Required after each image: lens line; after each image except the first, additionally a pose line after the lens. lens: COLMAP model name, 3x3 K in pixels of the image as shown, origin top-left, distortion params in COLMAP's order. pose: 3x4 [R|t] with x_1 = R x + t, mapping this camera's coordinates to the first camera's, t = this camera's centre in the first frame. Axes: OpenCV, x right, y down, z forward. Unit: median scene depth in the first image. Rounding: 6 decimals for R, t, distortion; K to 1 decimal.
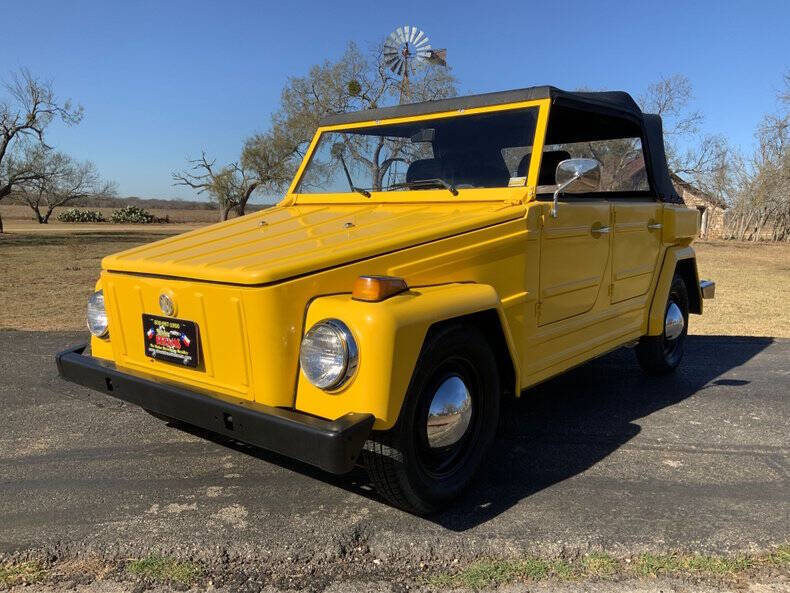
lens RADIAL K [[660.4, 0, 392.2], [0, 660.4, 294.8], [0, 0, 1]] dist [0.039181, -0.077489]
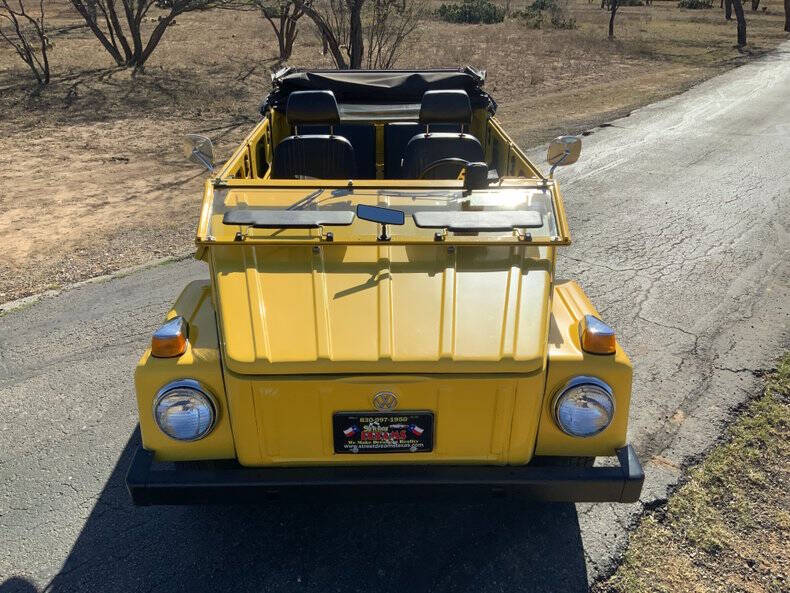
lens RADIAL K [[660.4, 0, 392.6], [0, 660.4, 297.5], [0, 0, 1]] dist [0.039181, -0.077489]
pose [[0.761459, -0.269276, 0.589637, -0.809047], [0.073337, 0.939580, 0.334381, -0.409319], [-0.644052, -0.211376, 0.735199, 0.356856]]
